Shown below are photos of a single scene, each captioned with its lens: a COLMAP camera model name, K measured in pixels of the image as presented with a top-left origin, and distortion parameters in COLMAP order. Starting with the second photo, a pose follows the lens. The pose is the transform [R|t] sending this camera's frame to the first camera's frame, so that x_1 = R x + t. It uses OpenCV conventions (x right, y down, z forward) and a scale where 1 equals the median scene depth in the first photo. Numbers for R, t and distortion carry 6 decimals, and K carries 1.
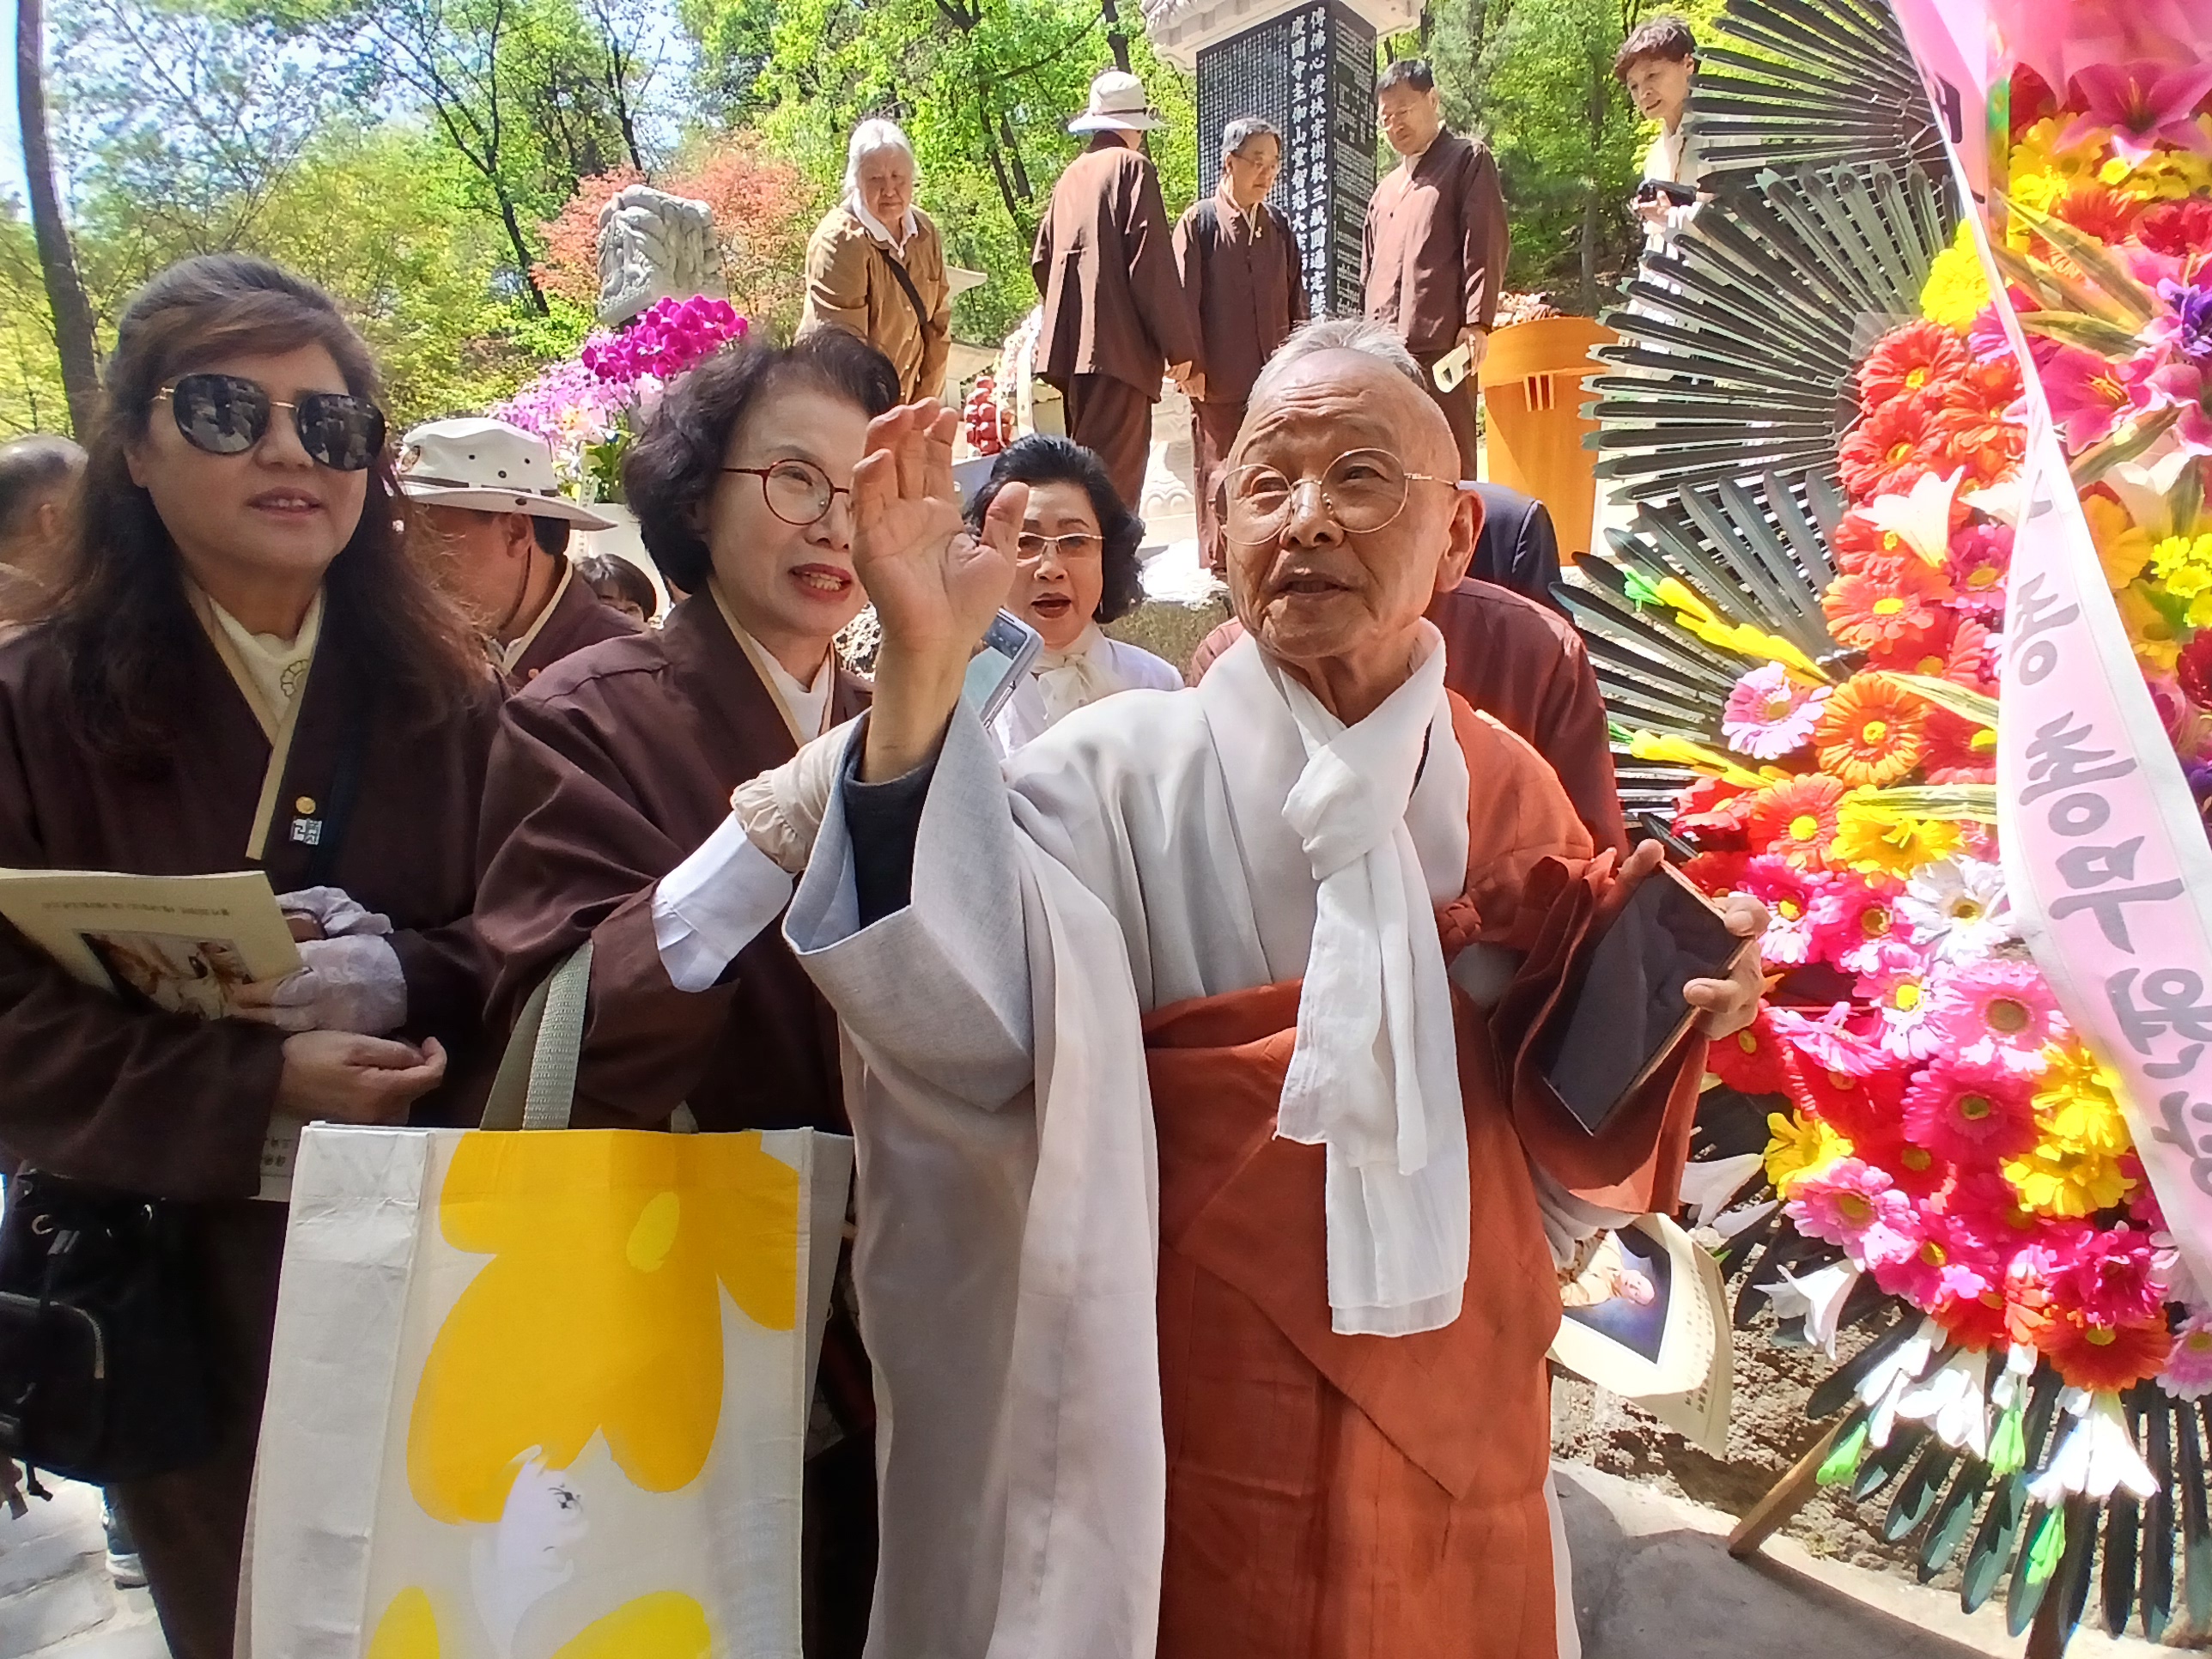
lens RADIAL K [[1122.4, 0, 1106.0], [0, 1122.4, 829.5], [0, 0, 1]] dist [-0.000858, -0.048373]
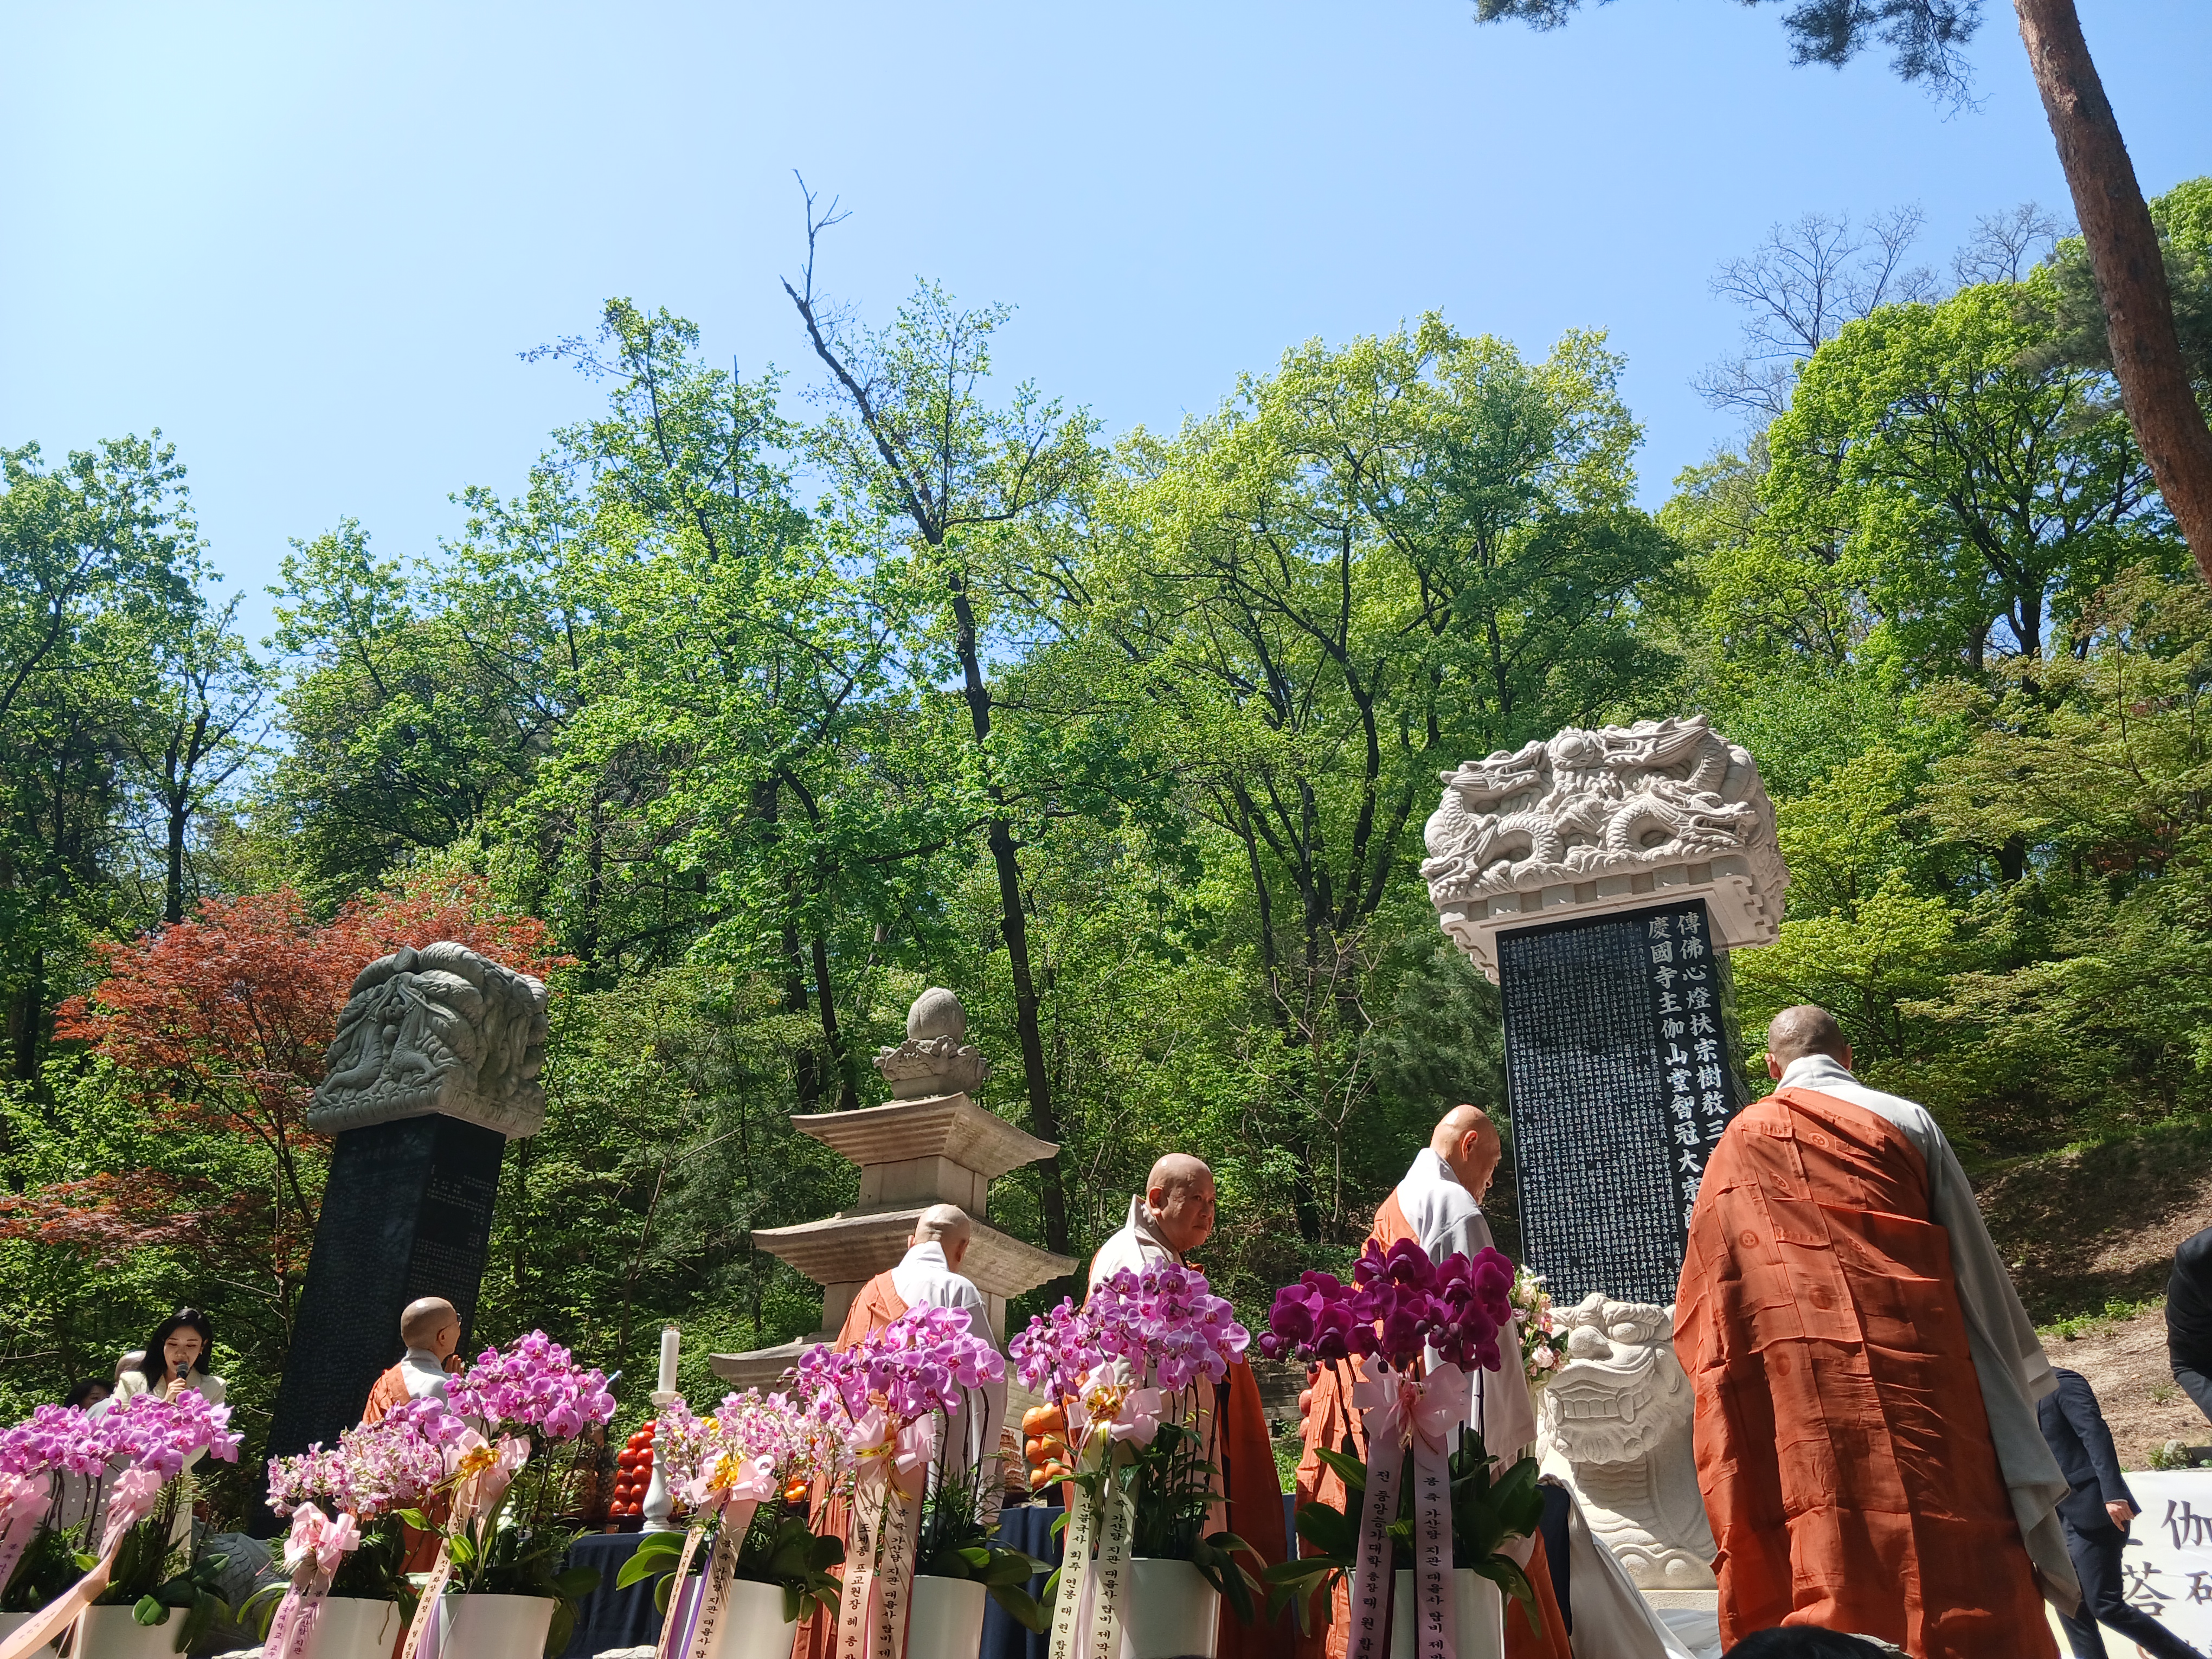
lens RADIAL K [[1751.8, 0, 1116.0], [0, 1751.8, 789.1], [0, 0, 1]] dist [0.051329, -0.091978]
pose [[0.967481, 0.155965, 0.199134, -0.464002], [-0.004488, 0.797733, -0.602994, -0.042810], [-0.252902, 0.582491, 0.772492, 0.064492]]
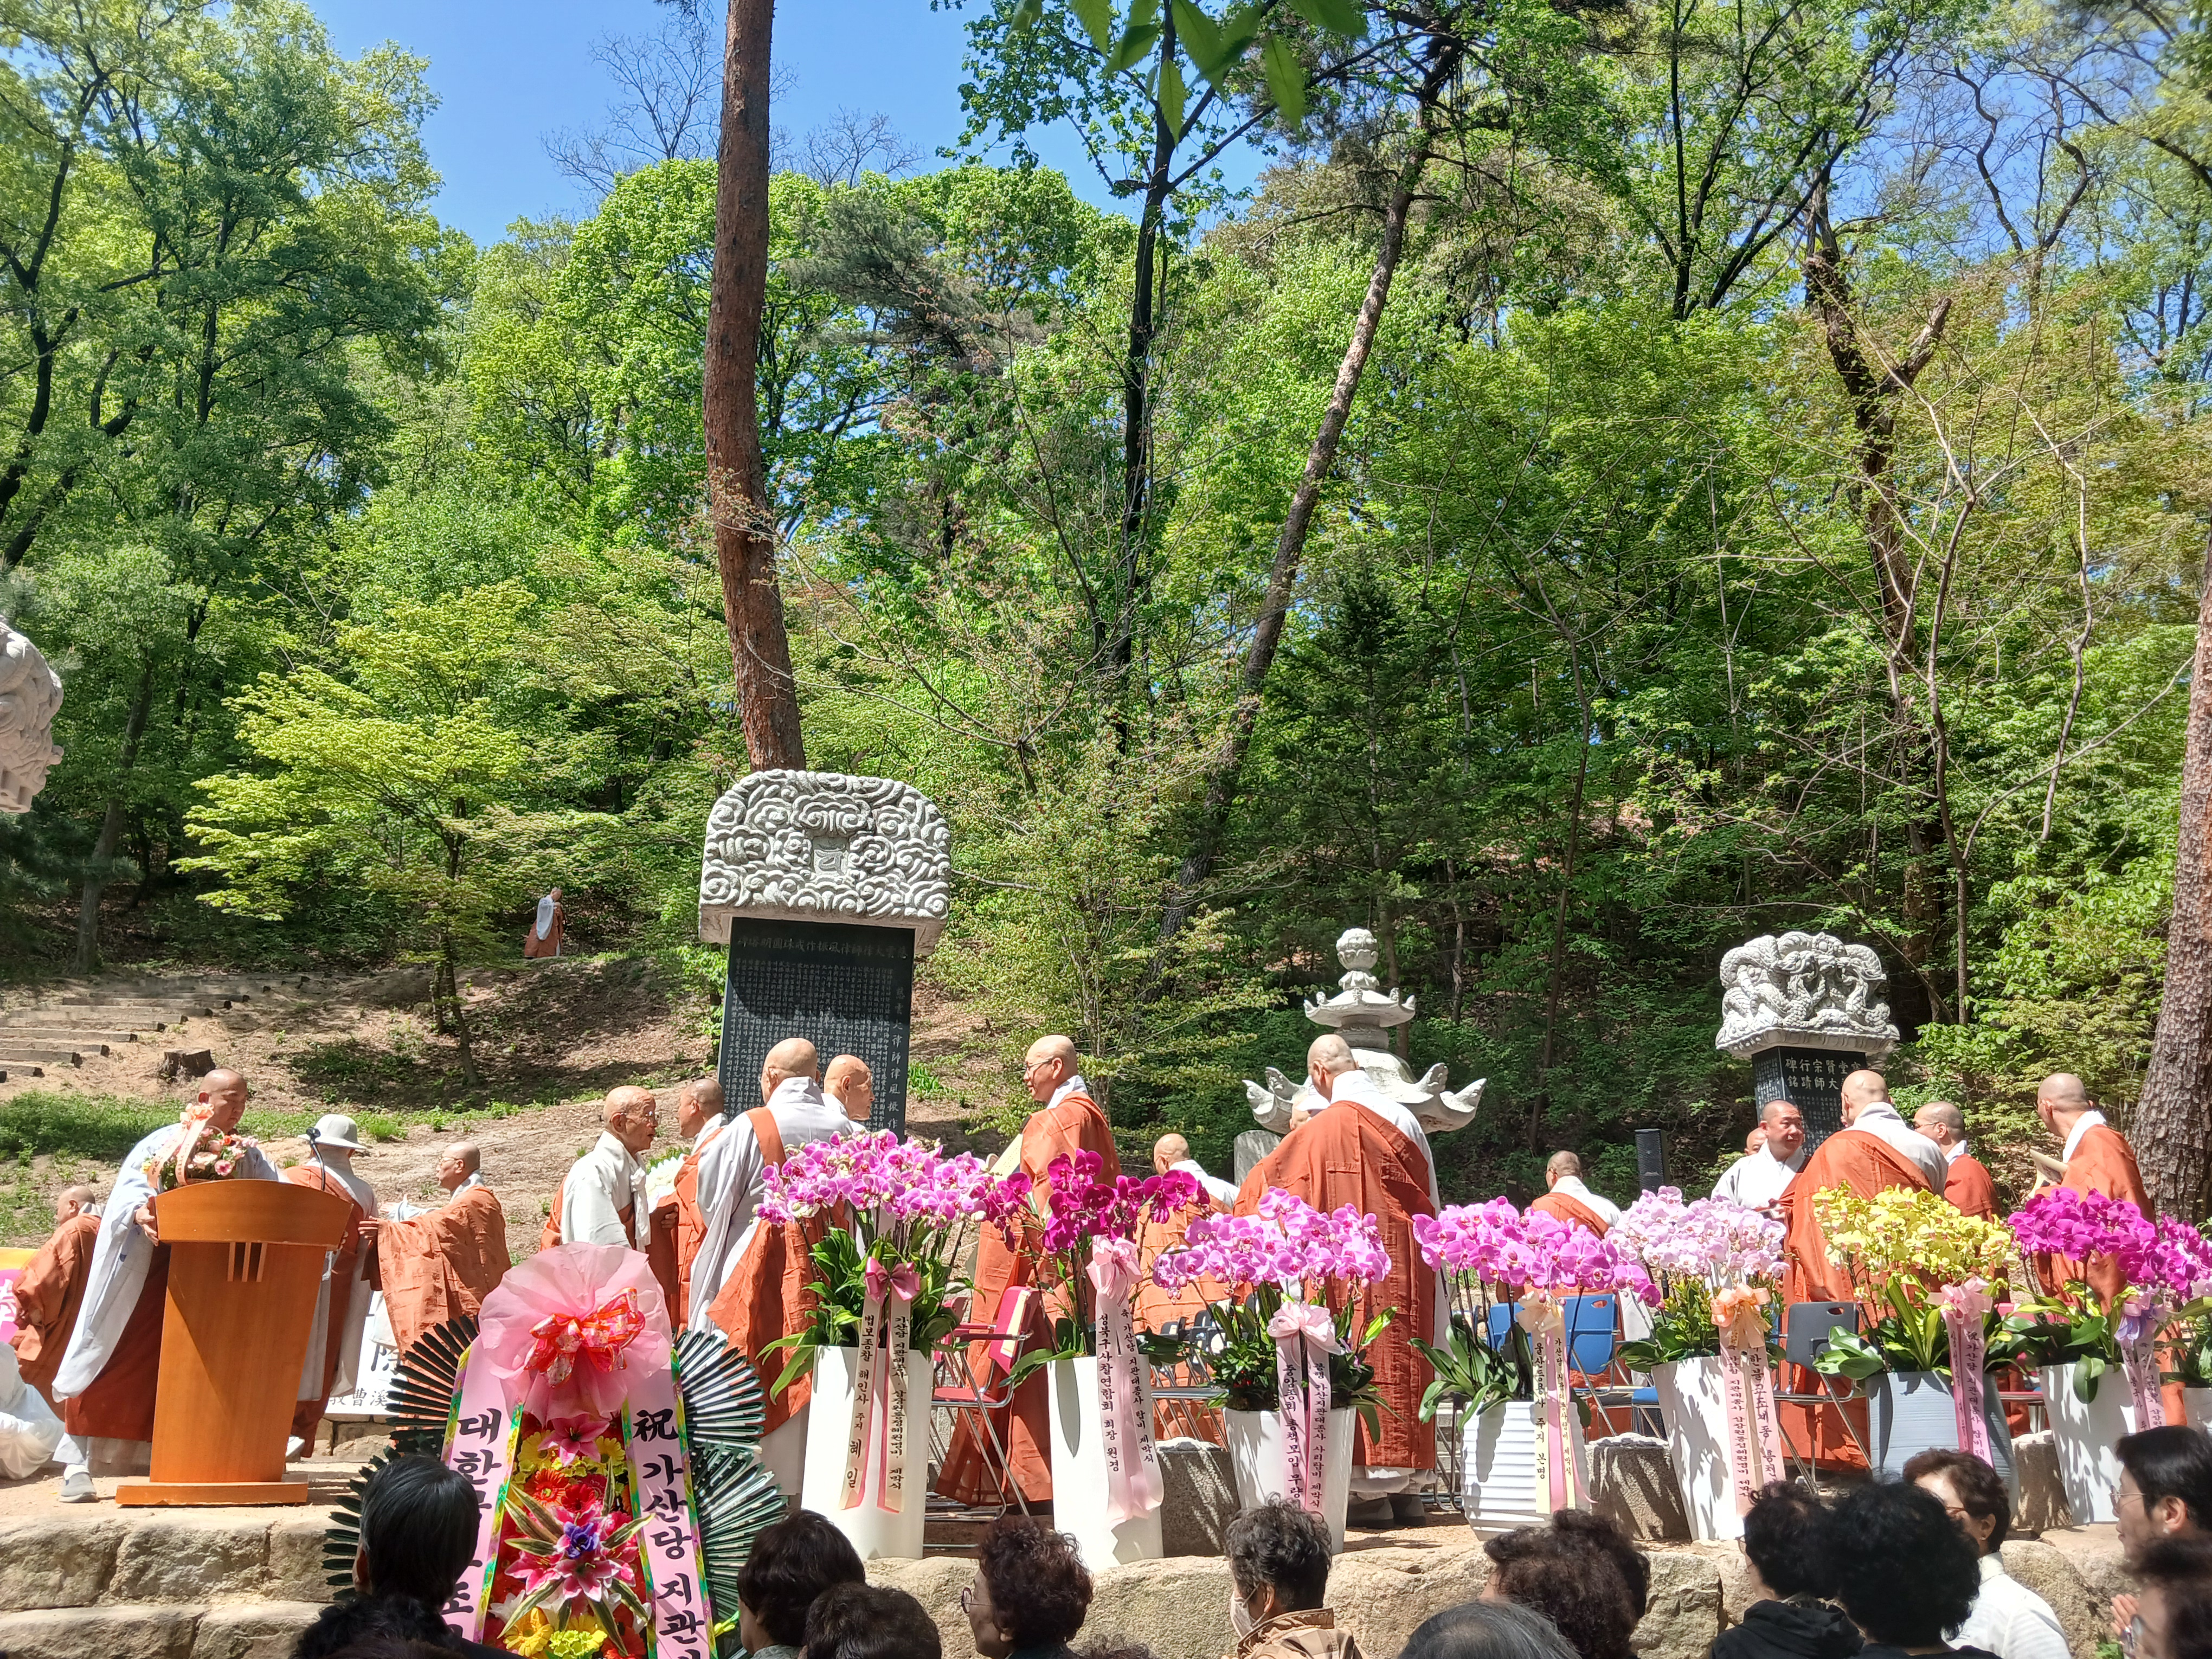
lens RADIAL K [[1763.1, 0, 1147.7], [0, 1763.1, 836.9], [0, 0, 1]] dist [0.050477, -0.074913]
pose [[0.564989, 0.285384, 0.774172, -0.322286], [0.111676, 0.903195, -0.414447, -0.008002], [-0.817506, 0.320615, 0.478425, -0.441148]]
